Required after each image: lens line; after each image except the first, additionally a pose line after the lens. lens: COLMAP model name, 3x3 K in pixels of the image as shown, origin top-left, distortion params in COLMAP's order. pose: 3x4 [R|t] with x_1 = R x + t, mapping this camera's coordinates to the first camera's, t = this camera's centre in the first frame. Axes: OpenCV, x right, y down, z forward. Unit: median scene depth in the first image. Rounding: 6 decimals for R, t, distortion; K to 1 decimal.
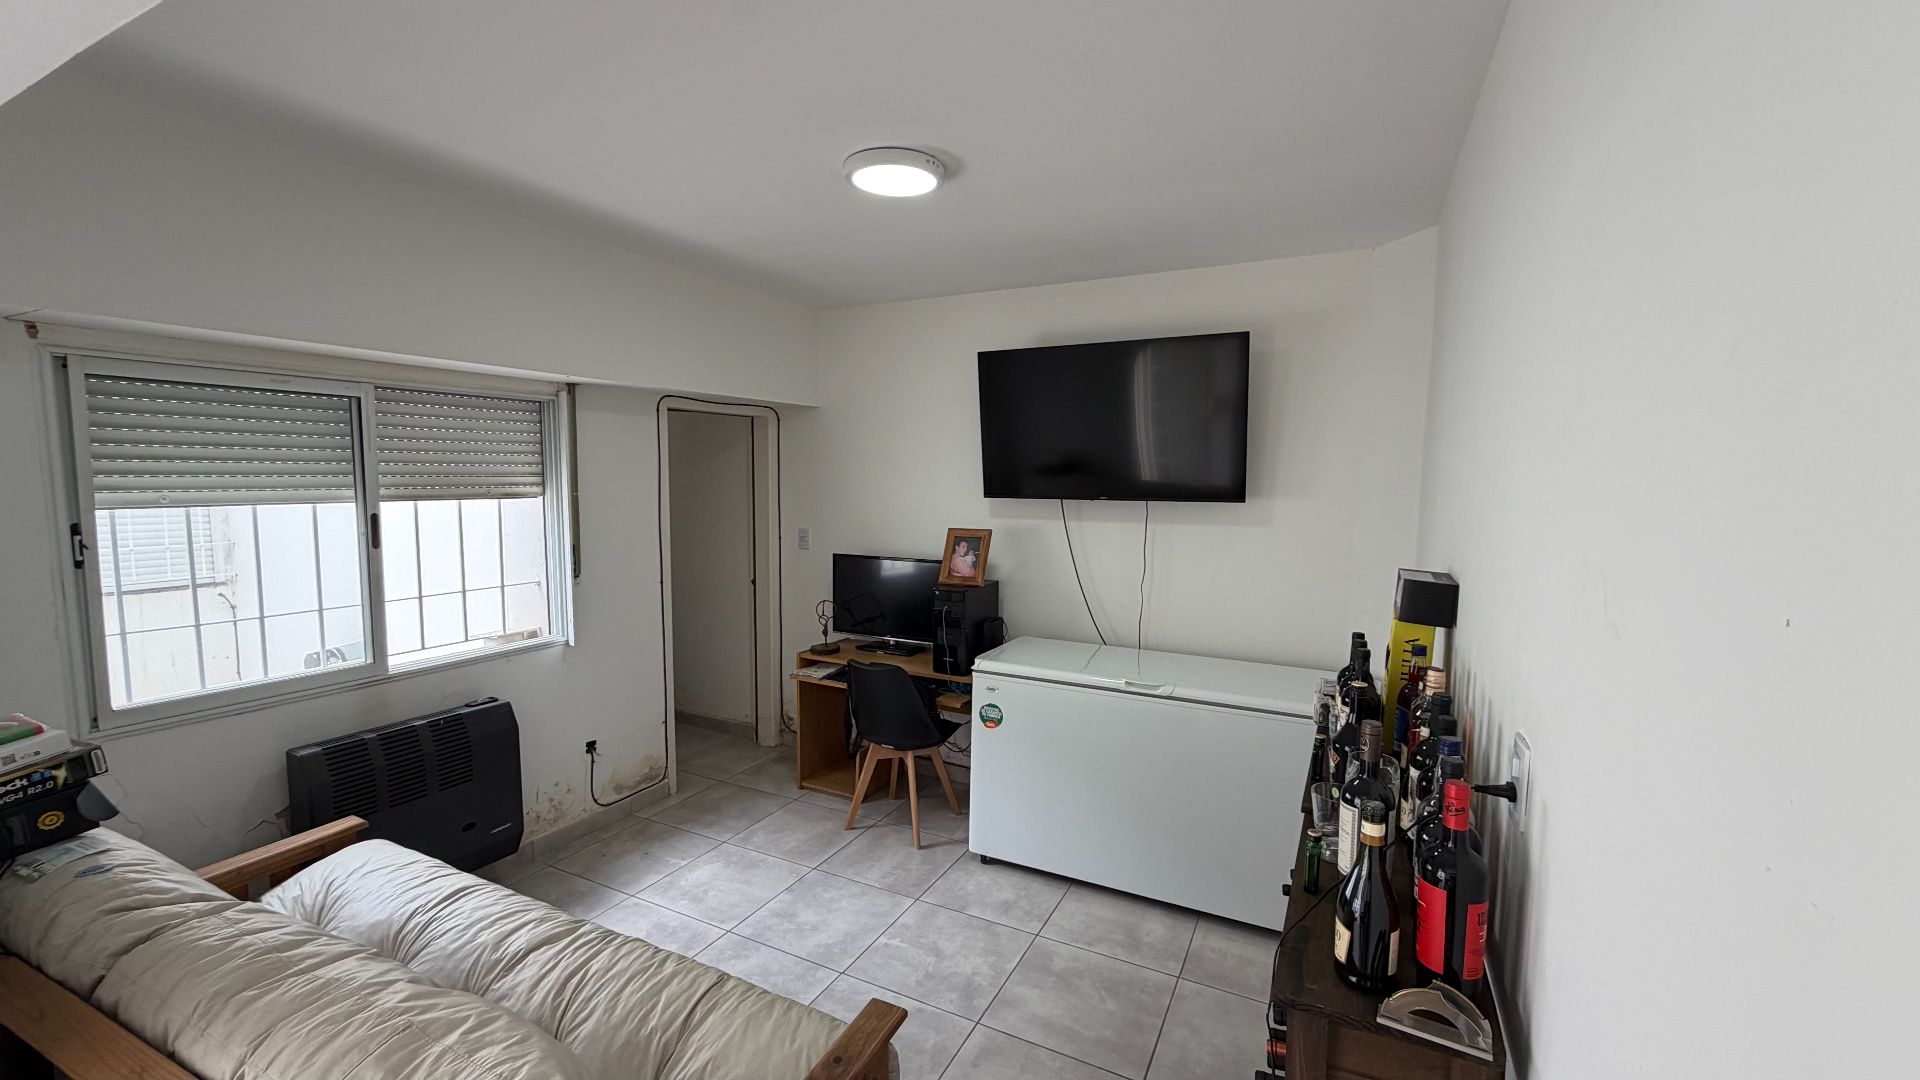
lens RADIAL K [[776.0, 0, 947.5], [0, 776.0, 538.7], [0, 0, 1]] dist [0.002325, -0.001153]
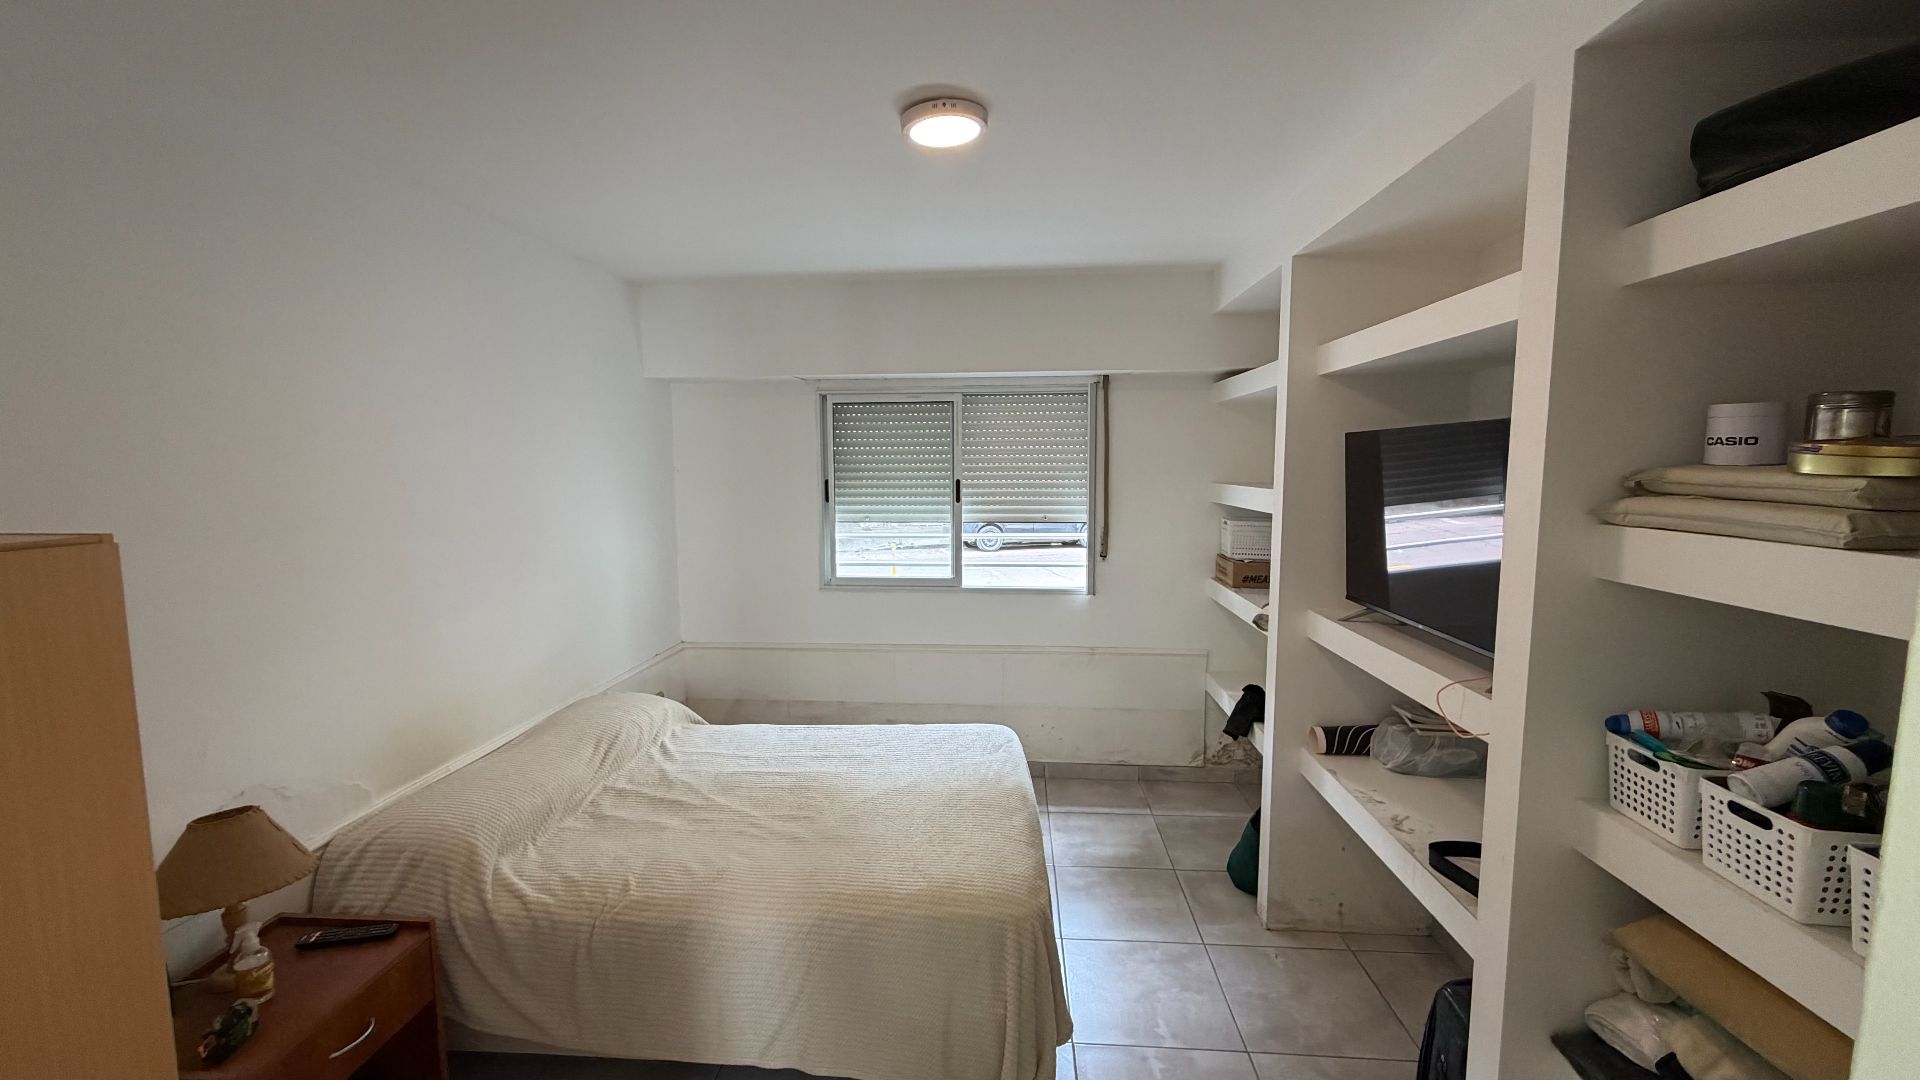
lens RADIAL K [[776.0, 0, 969.8], [0, 776.0, 553.9], [0, 0, 1]] dist [0.002325, -0.001153]
pose [[0.380953, 0.074771, -0.921566, 0.599174], [-0.071372, 0.996129, 0.051317, 0.029690], [0.921836, 0.046225, 0.384815, 0.409732]]
